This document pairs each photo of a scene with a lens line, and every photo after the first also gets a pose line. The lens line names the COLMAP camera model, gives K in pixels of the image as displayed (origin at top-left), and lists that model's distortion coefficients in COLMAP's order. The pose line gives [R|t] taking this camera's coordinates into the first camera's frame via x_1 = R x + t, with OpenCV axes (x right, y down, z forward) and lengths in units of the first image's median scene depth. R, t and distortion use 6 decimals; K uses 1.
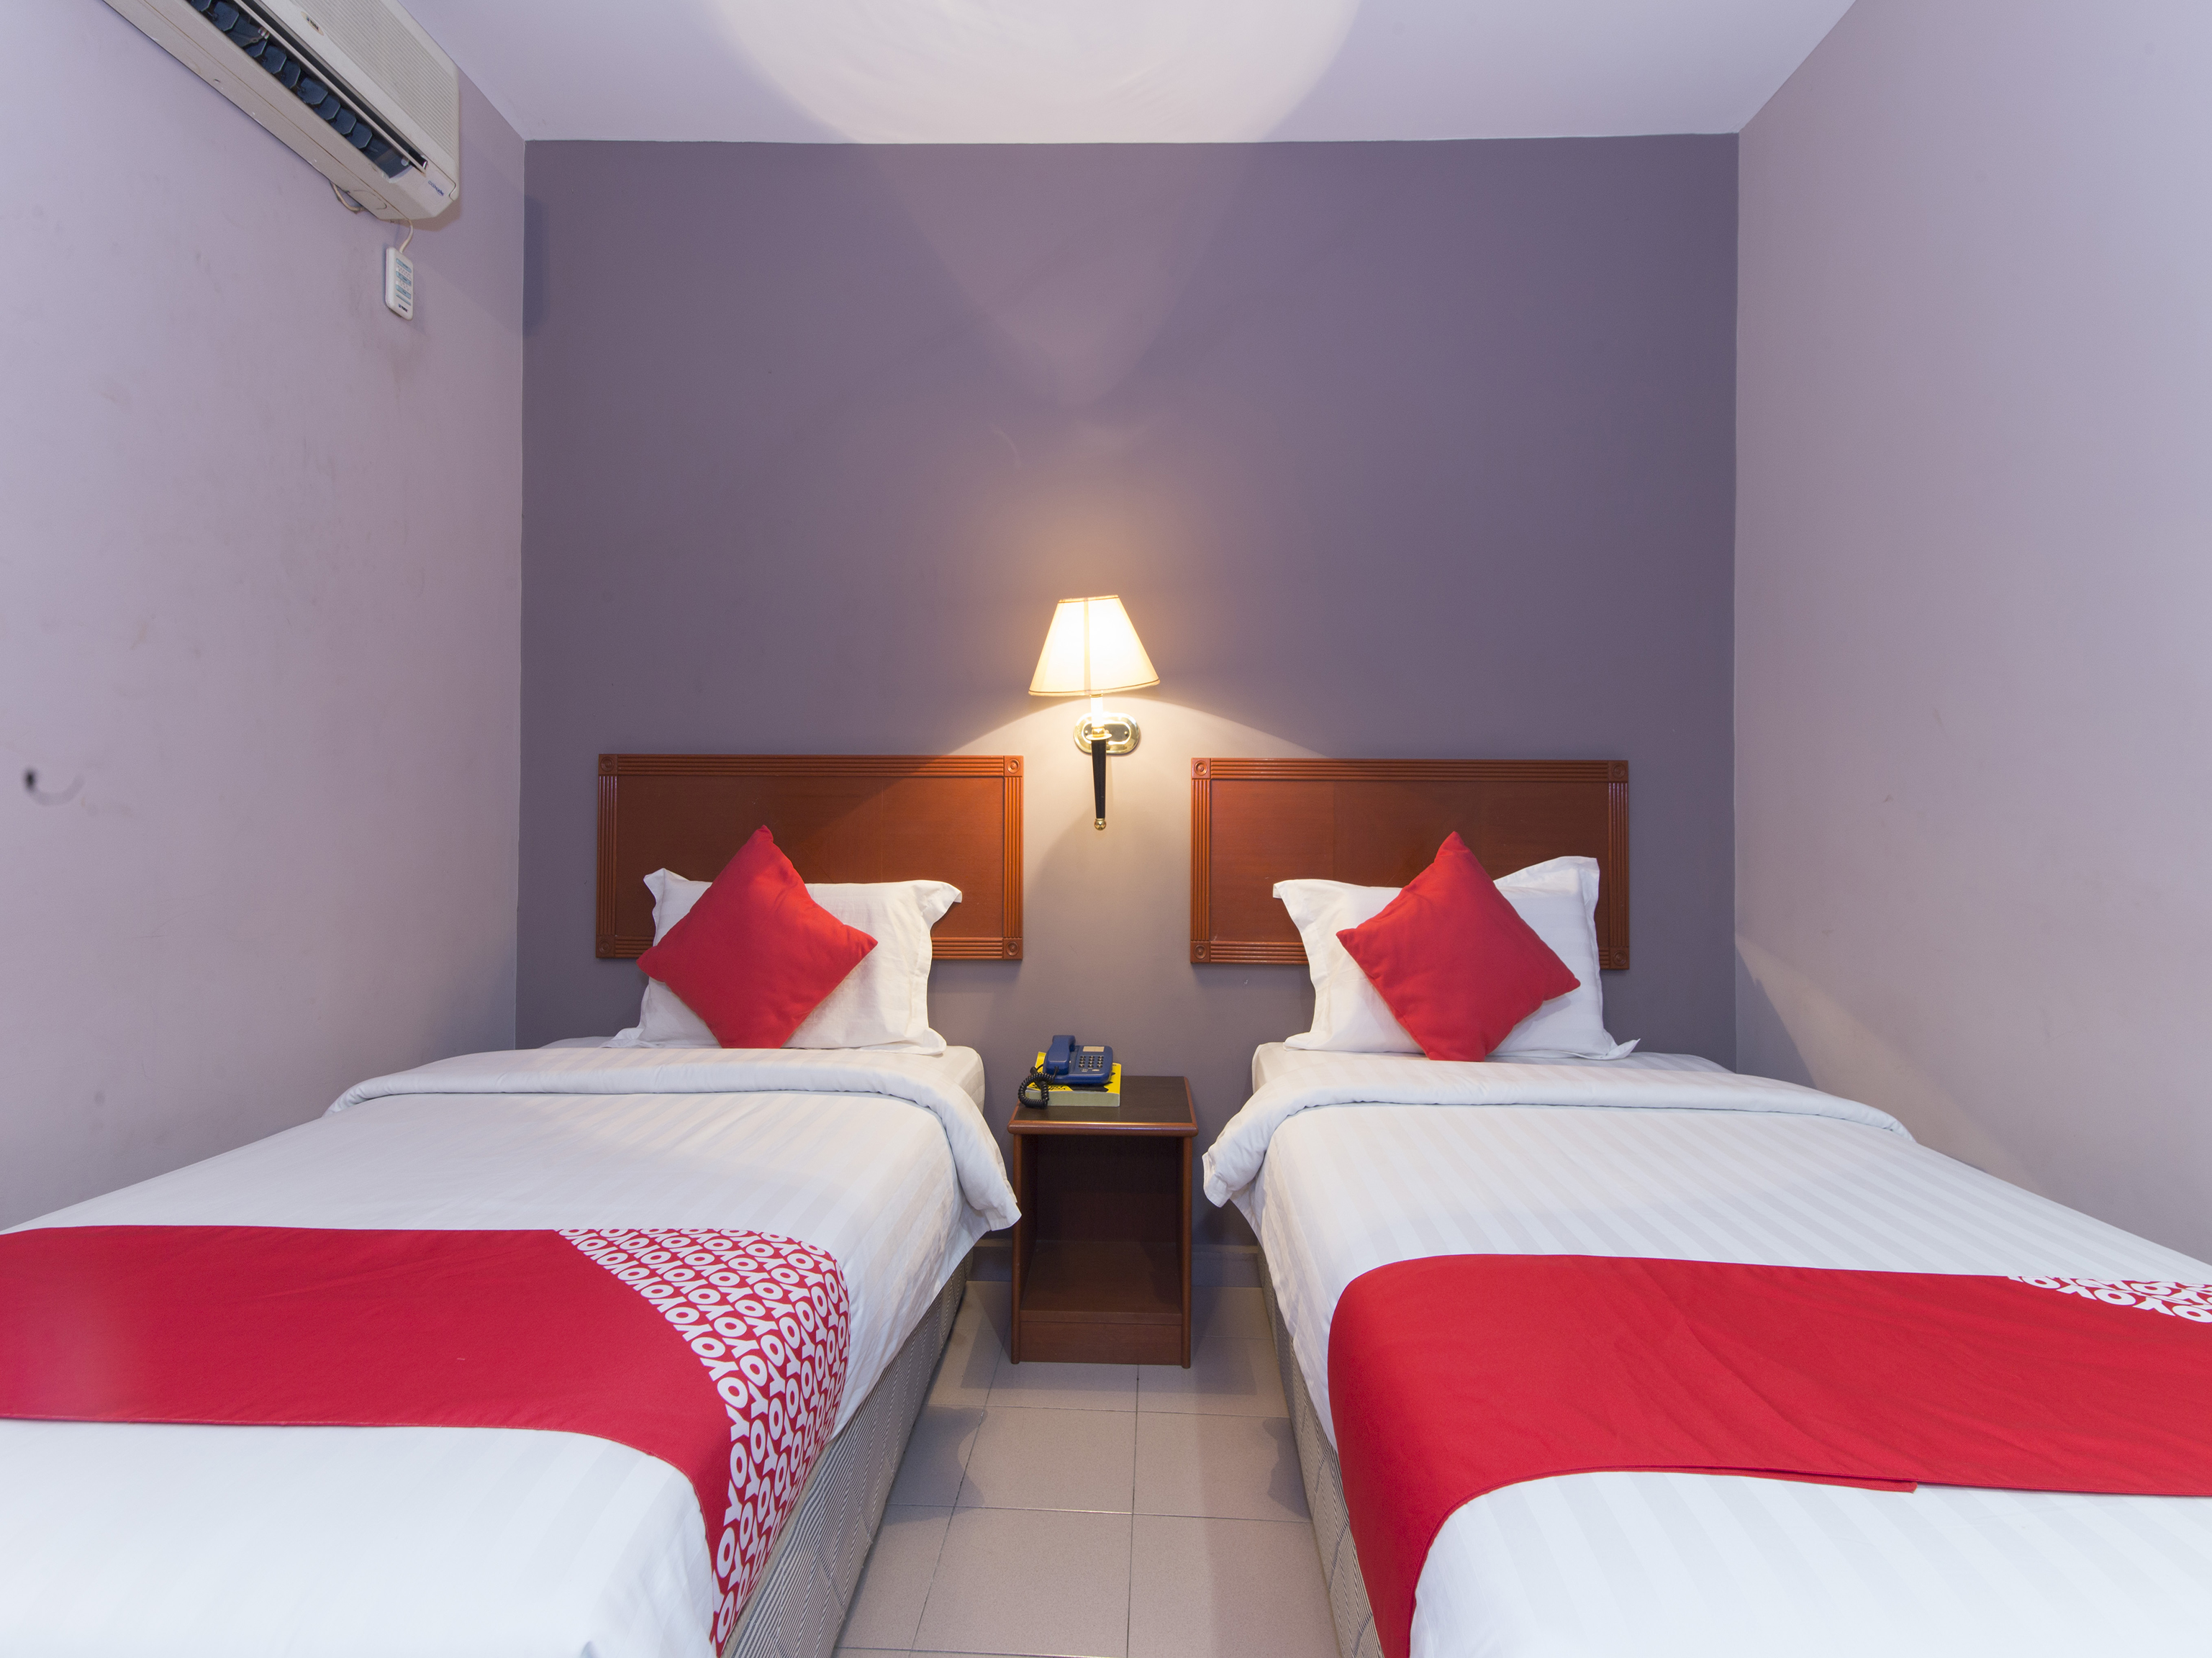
lens RADIAL K [[1024.8, 0, 1108.1], [0, 1024.8, 815.3], [0, 0, 1]] dist [0.031697, -0.010538]
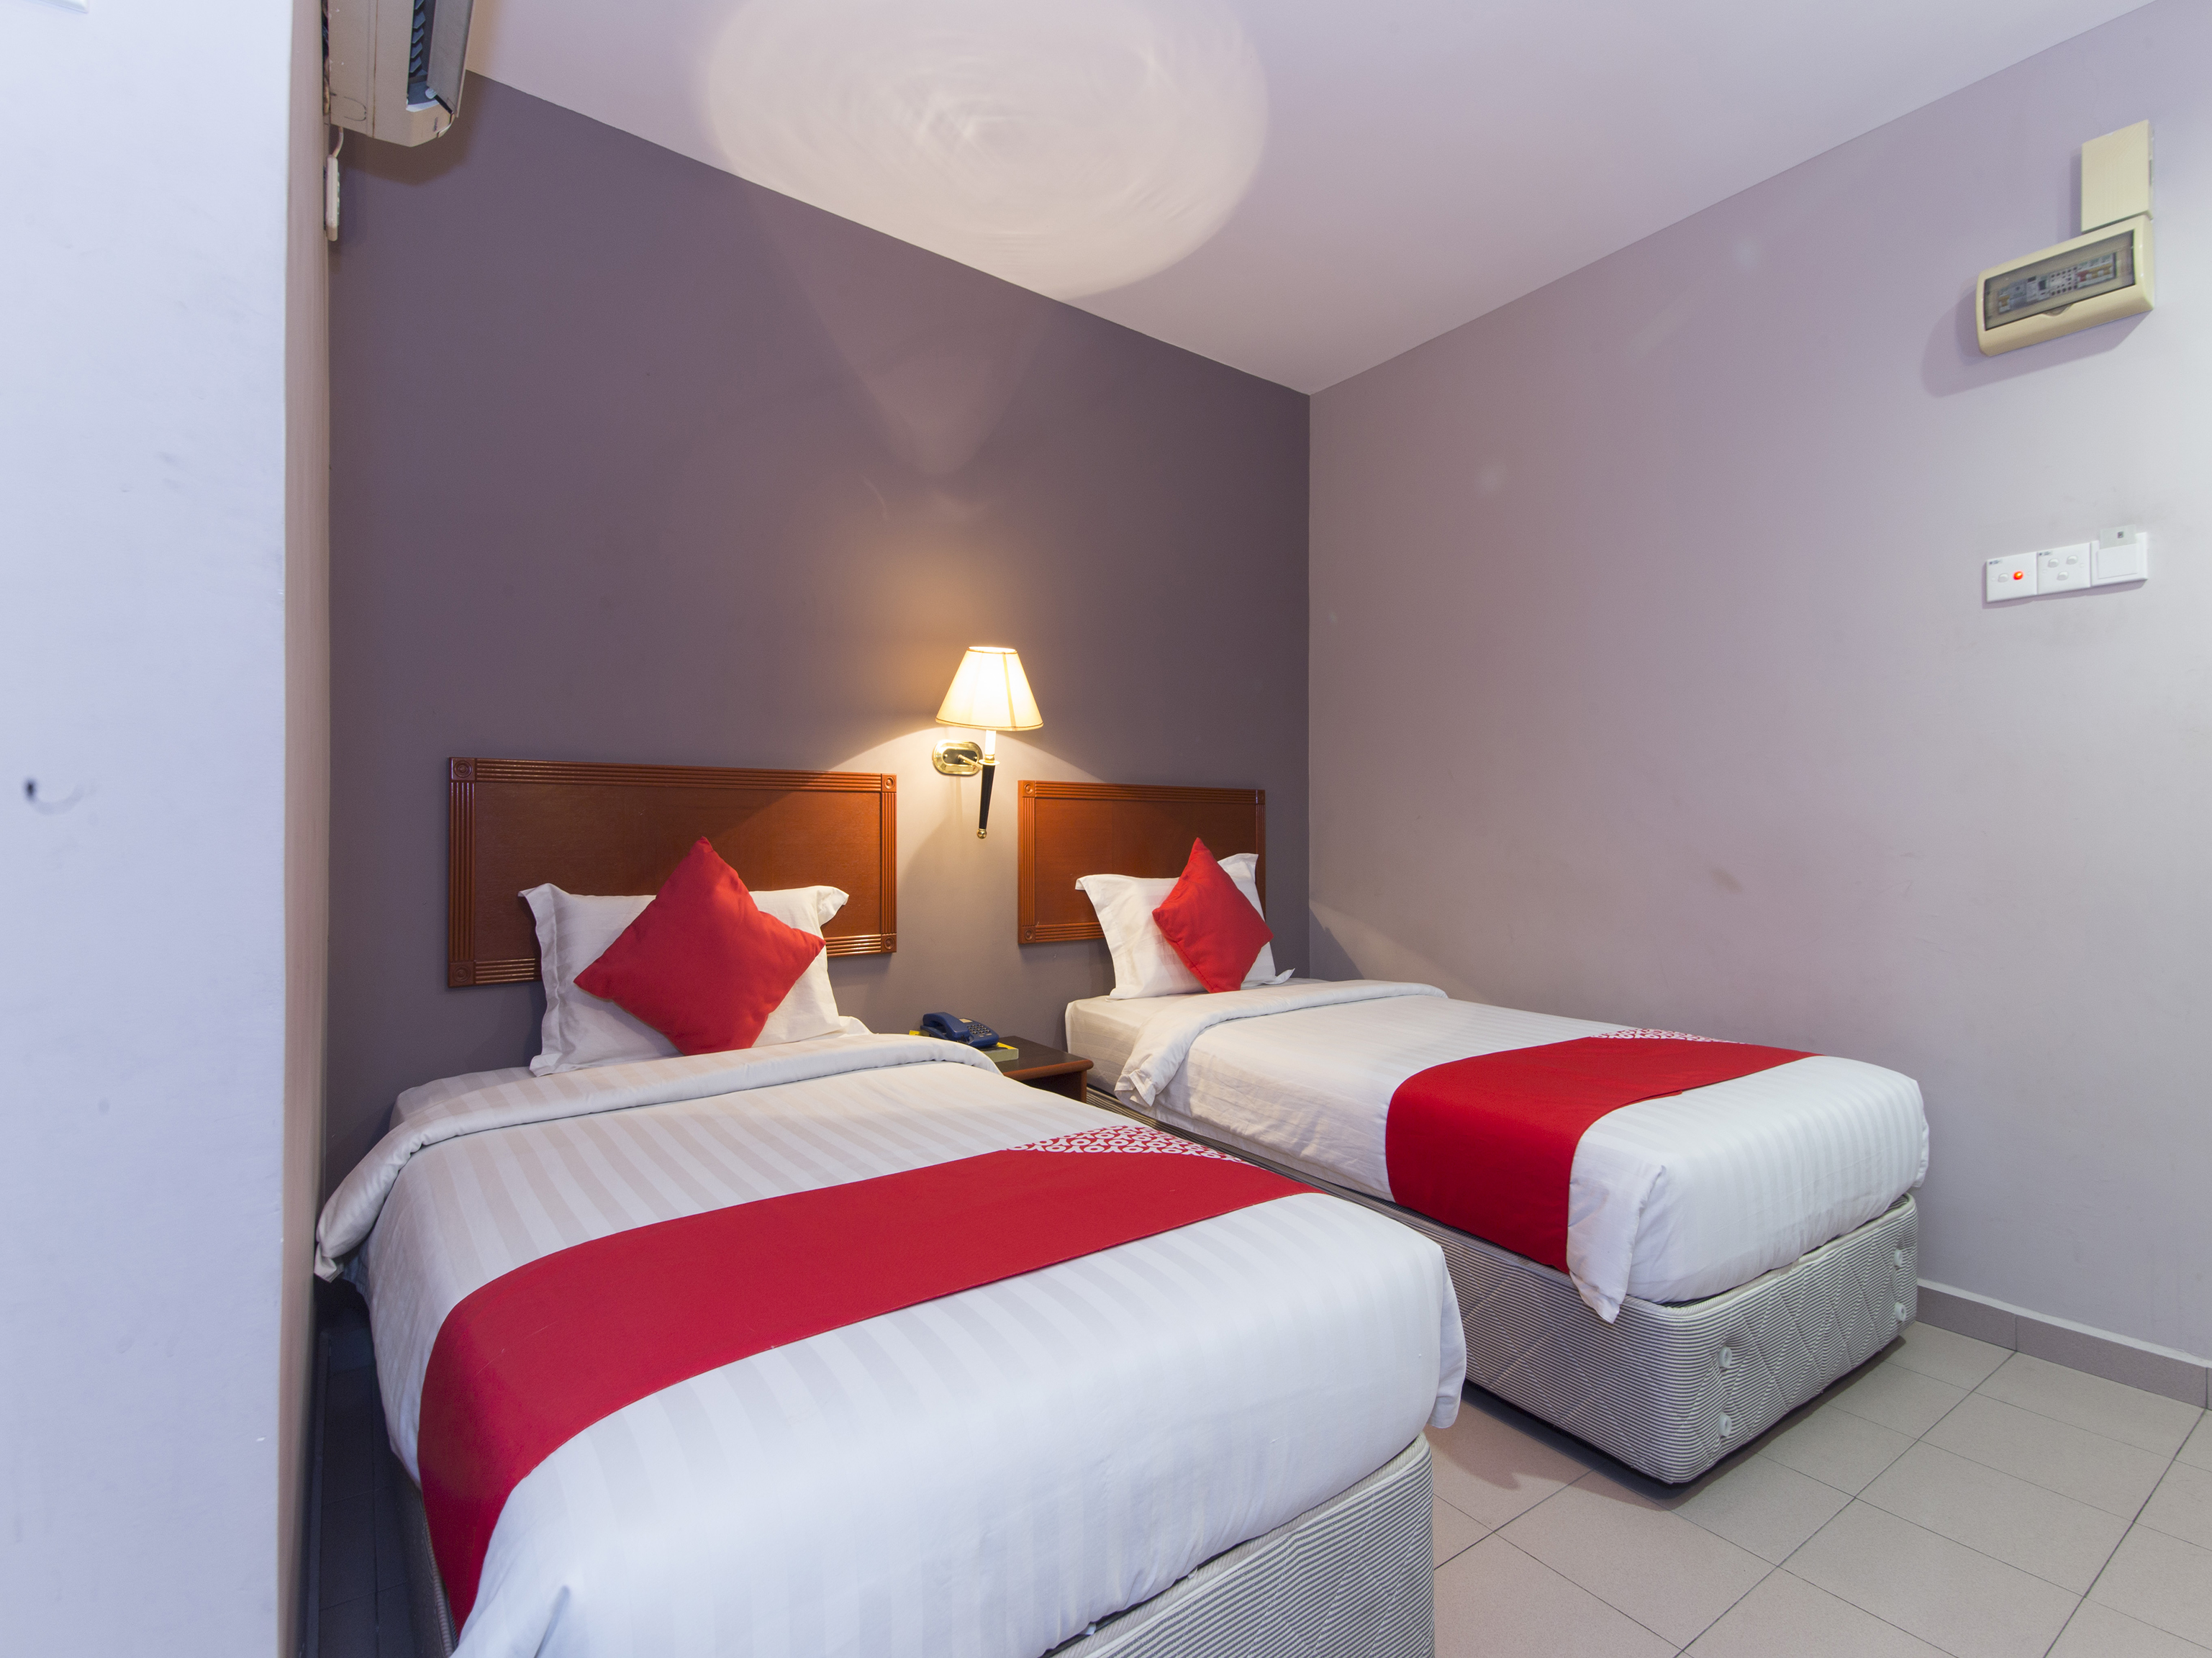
lens RADIAL K [[1026.2, 0, 1106.0], [0, 1026.2, 829.0], [0, 0, 1]] dist [0.033386, -0.010010]
pose [[0.788636, -0.002163, 0.614857, -0.613867], [-0.005067, 0.999937, 0.010017, -0.009644], [-0.614840, -0.011015, 0.788575, -0.050083]]
